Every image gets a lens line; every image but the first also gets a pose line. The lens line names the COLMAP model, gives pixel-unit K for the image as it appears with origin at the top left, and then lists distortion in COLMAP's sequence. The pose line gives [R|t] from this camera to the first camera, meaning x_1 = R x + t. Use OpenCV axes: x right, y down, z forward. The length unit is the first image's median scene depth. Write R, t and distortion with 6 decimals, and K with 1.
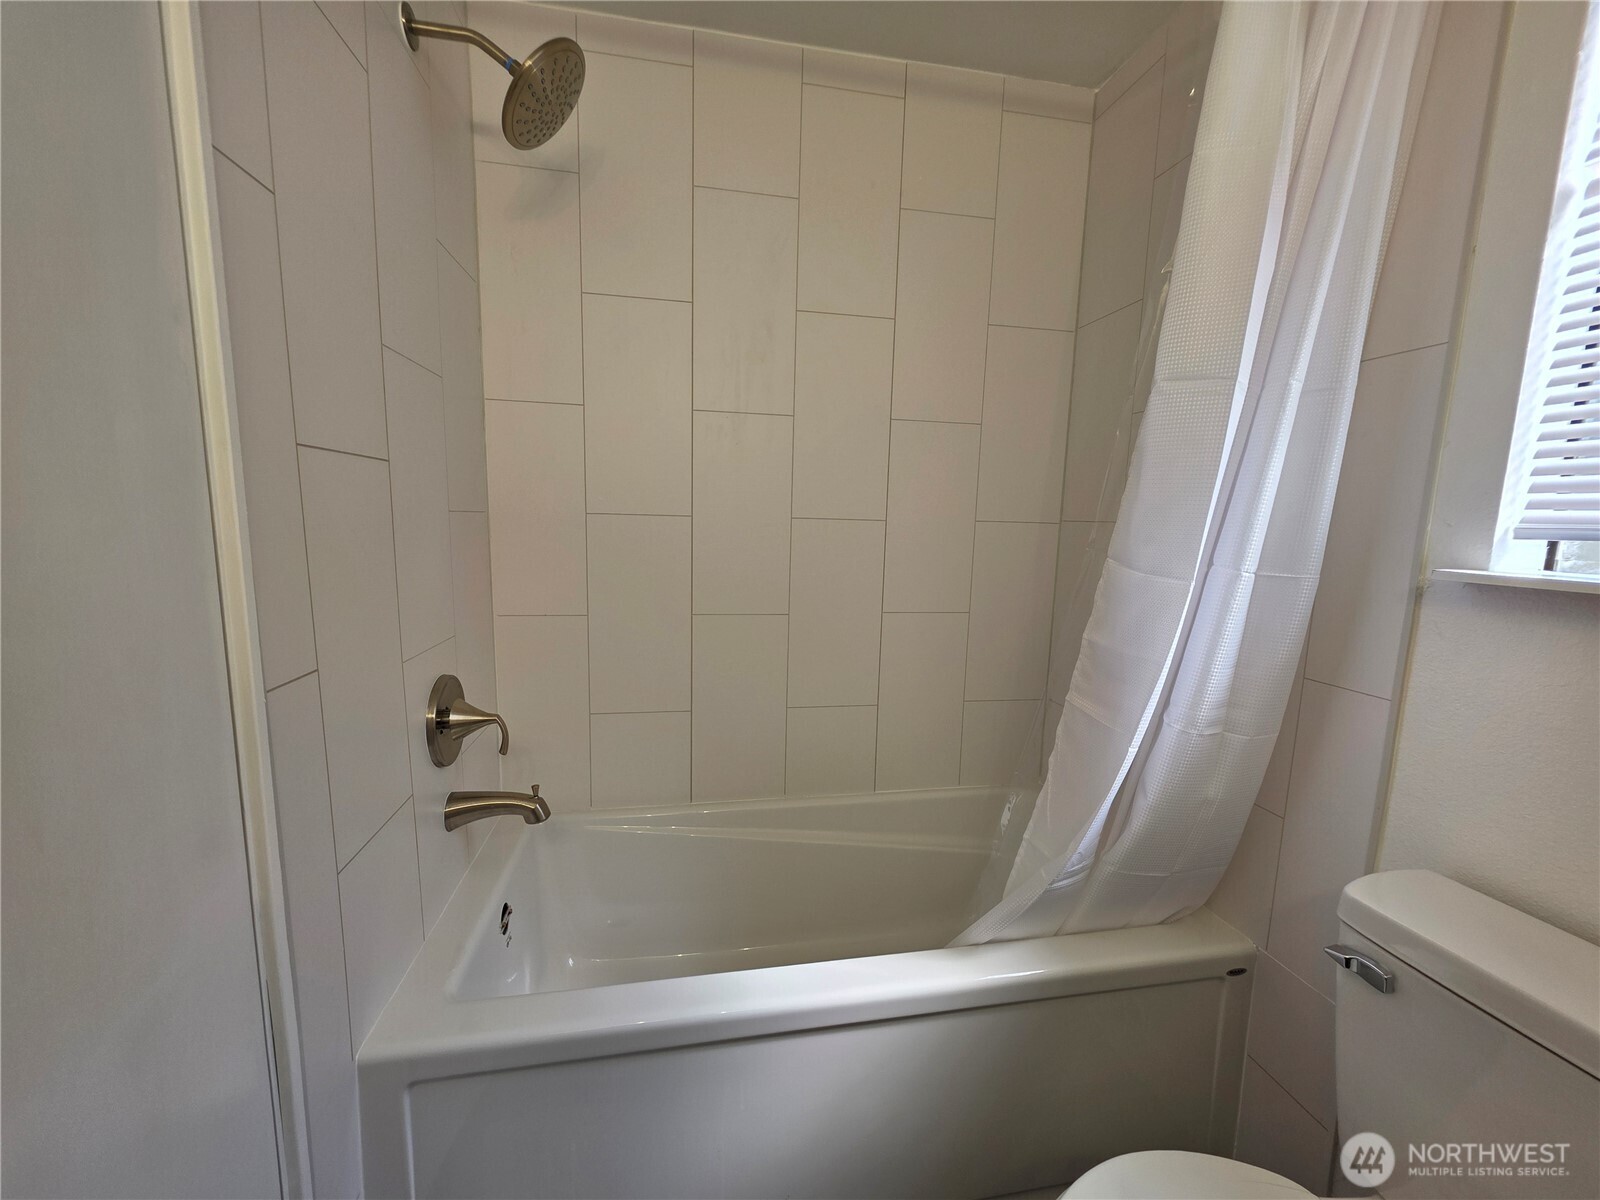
lens RADIAL K [[636.4, 0, 798.9], [0, 636.4, 605.6], [0, 0, 1]] dist [-0.000312, -0.000024]
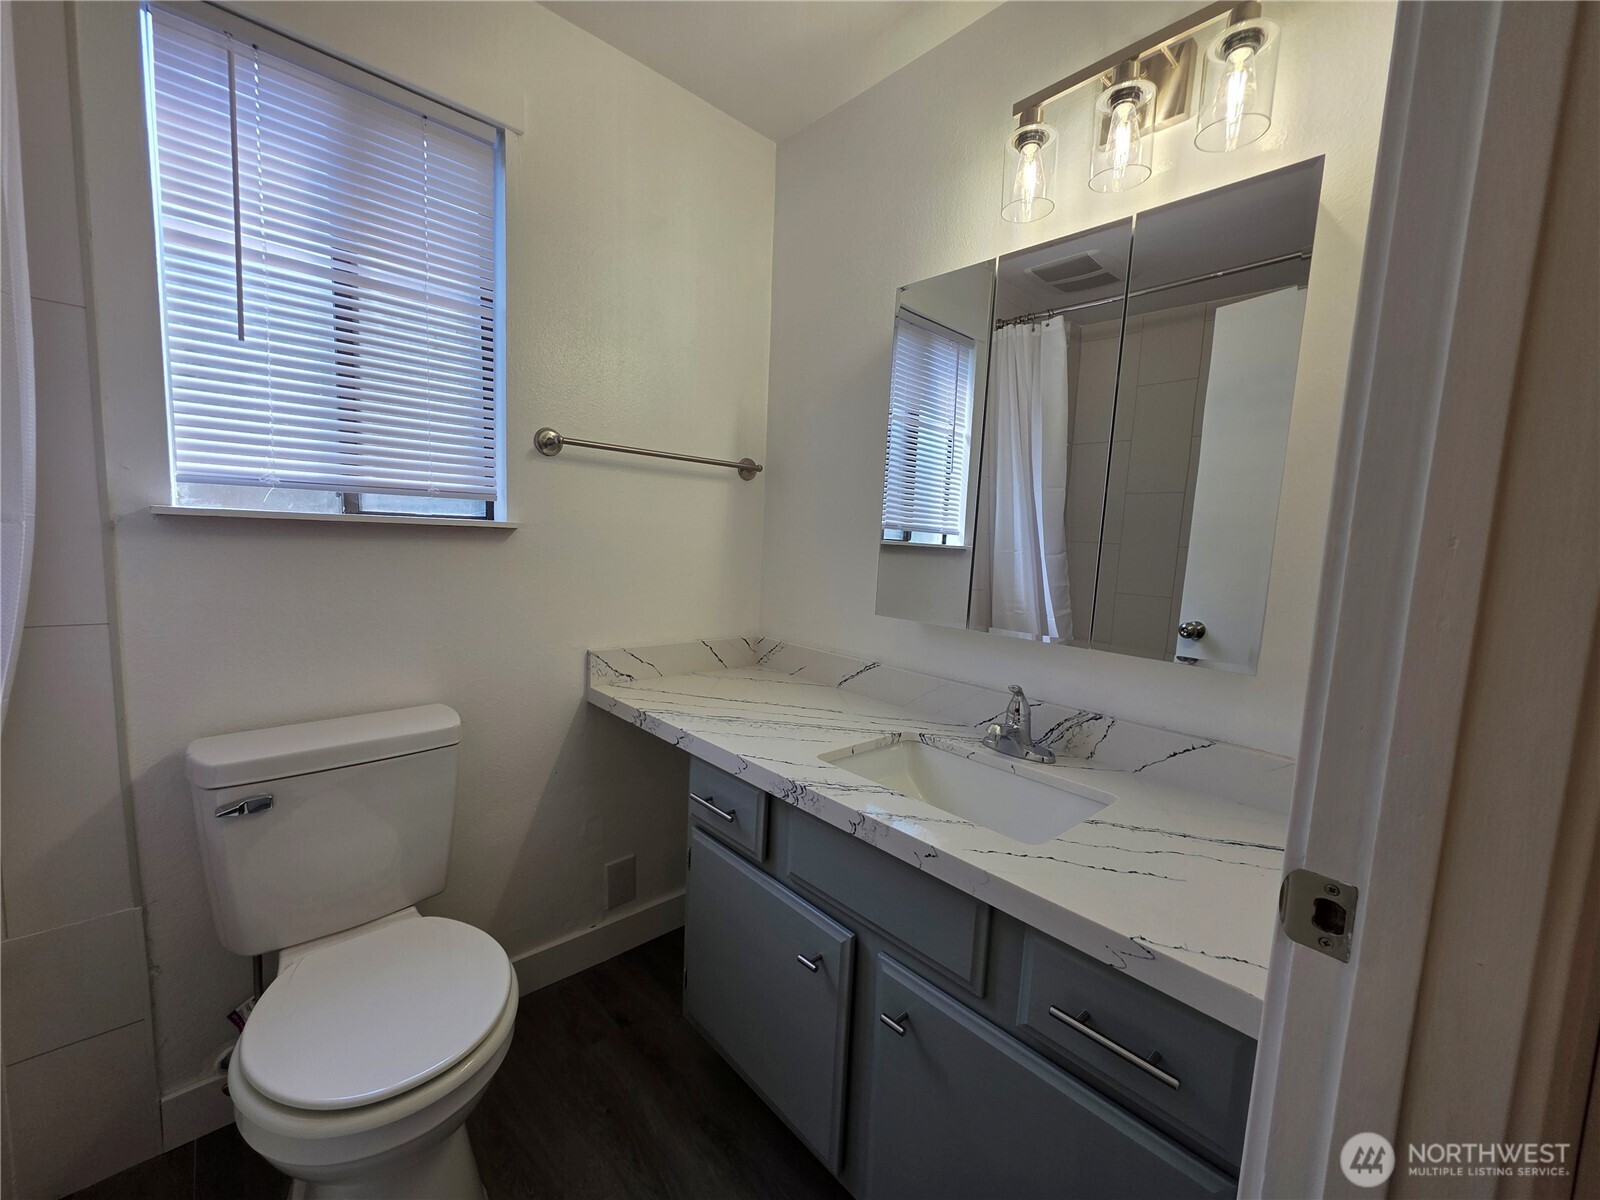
lens RADIAL K [[636.4, 0, 798.9], [0, 636.4, 605.6], [0, 0, 1]] dist [-0.000312, -0.000024]
pose [[-0.022765, -0.155629, 0.987553, -0.216305], [0.070375, 0.985109, 0.156866, 0.028896], [-0.997261, 0.073071, -0.011474, -0.221898]]
